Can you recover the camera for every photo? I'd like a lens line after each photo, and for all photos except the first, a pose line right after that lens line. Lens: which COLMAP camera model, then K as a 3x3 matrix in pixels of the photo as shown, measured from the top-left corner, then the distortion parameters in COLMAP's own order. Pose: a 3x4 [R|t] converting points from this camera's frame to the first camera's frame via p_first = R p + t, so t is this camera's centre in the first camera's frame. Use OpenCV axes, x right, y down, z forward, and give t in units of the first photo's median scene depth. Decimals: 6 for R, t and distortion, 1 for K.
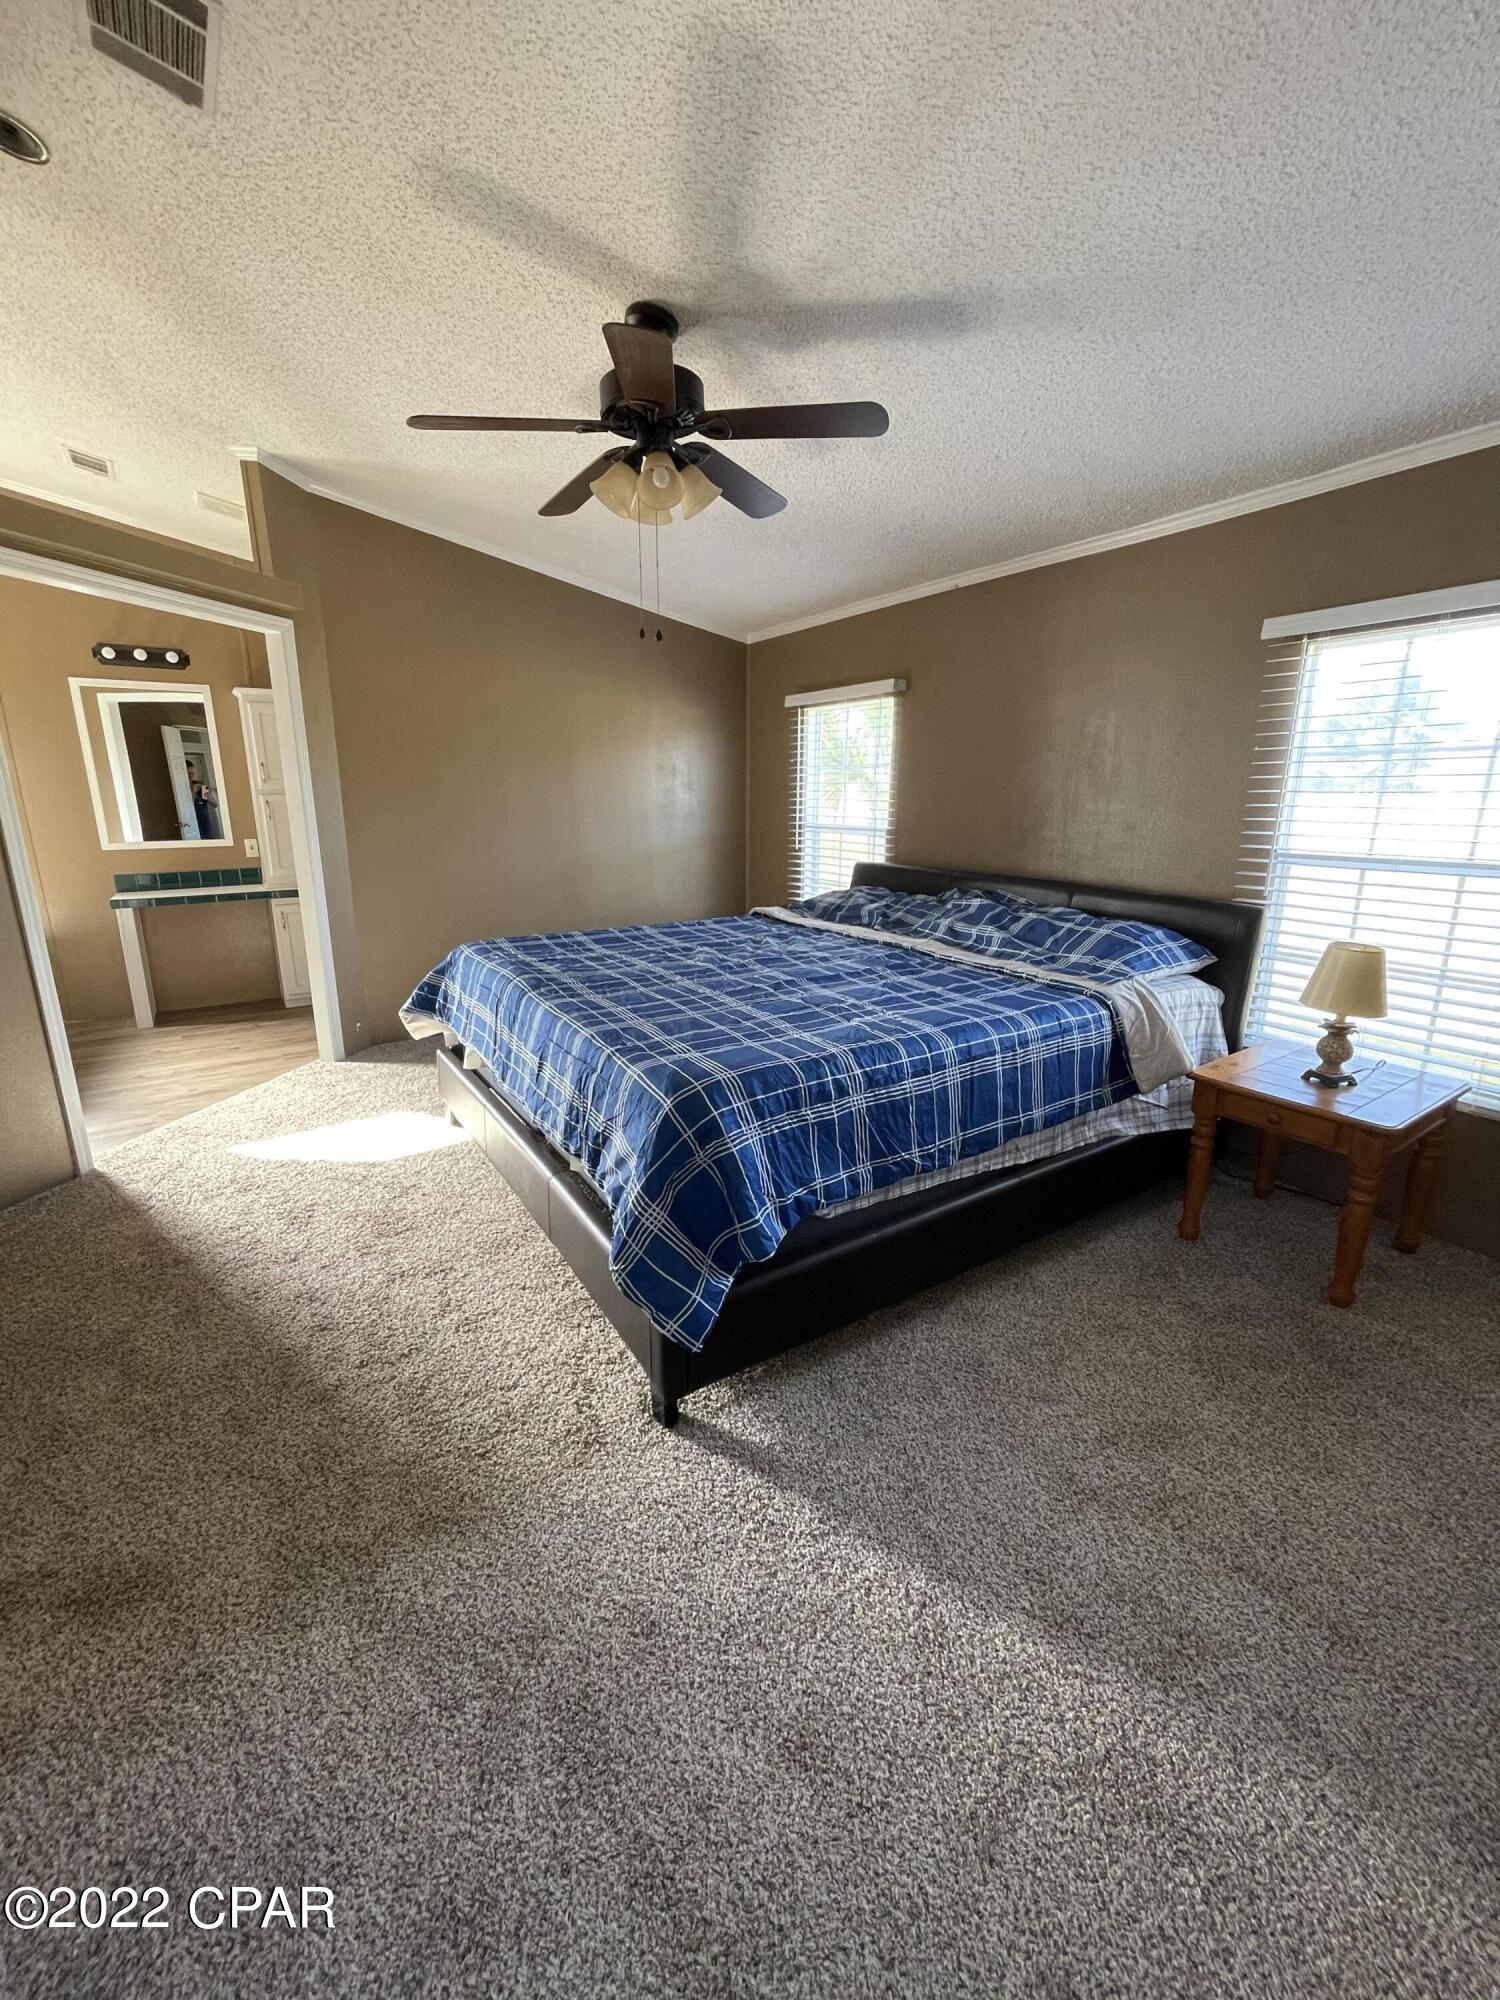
lens RADIAL K [[778.4, 0, 742.5], [0, 778.4, 996.3], [0, 0, 1]] dist [0.000502, -0.000001]
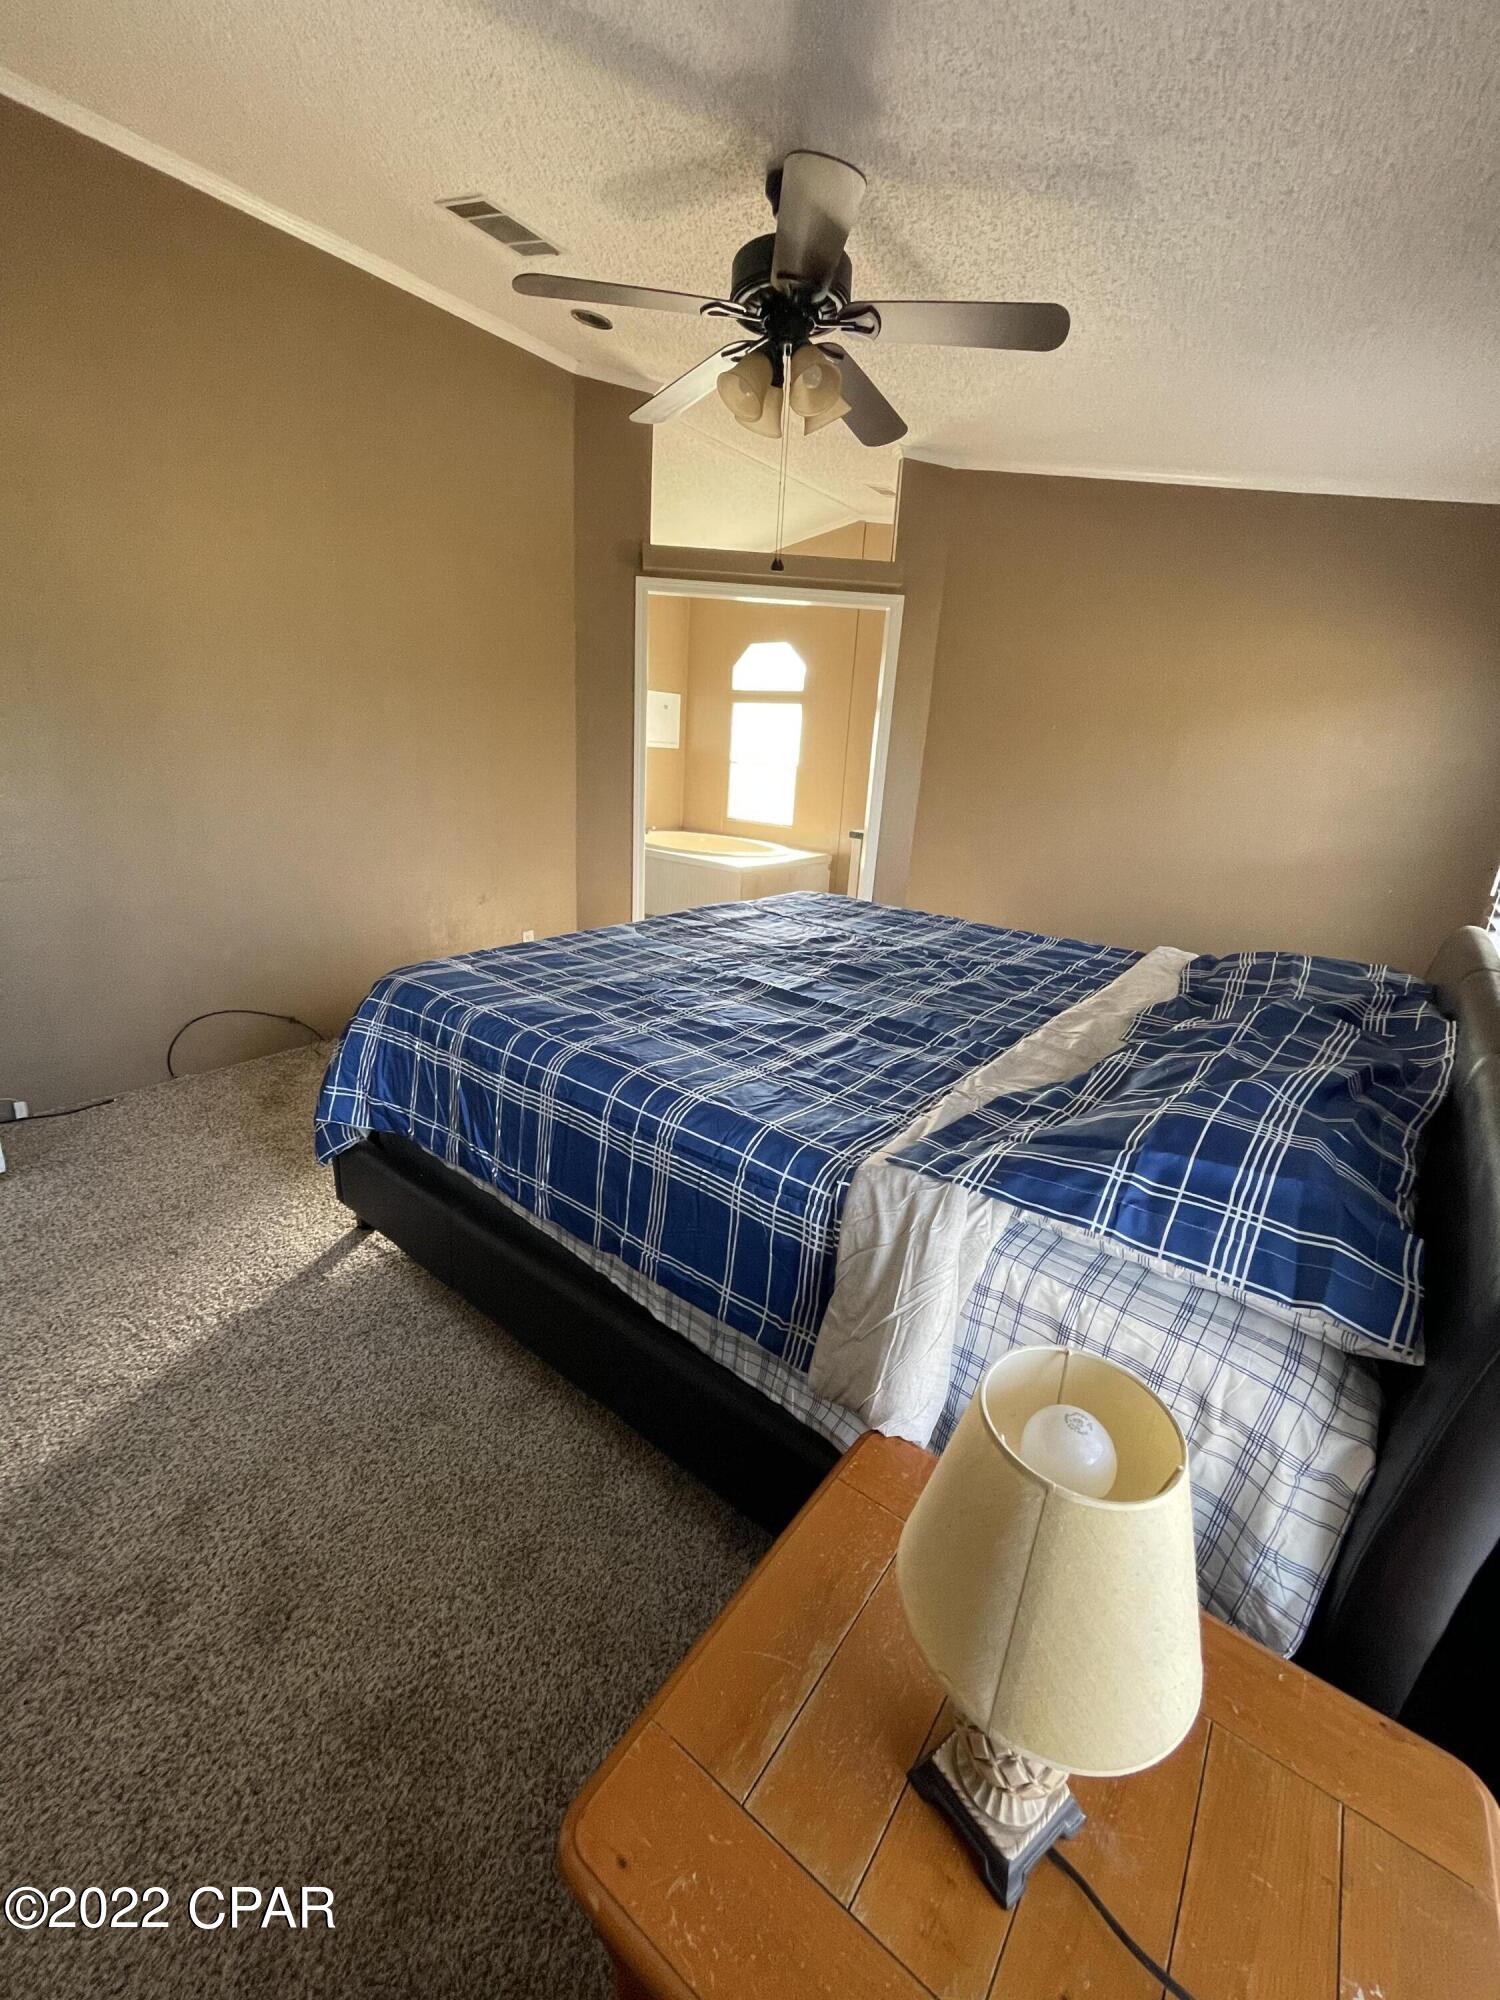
lens RADIAL K [[778.4, 0, 742.5], [0, 778.4, 996.3], [0, 0, 1]] dist [0.000502, -0.000001]
pose [[0.323220, 0.303771, -0.896243, 0.969951], [-0.290922, 0.933111, 0.211349, -0.214040], [0.900496, 0.192425, 0.389974, 0.842569]]
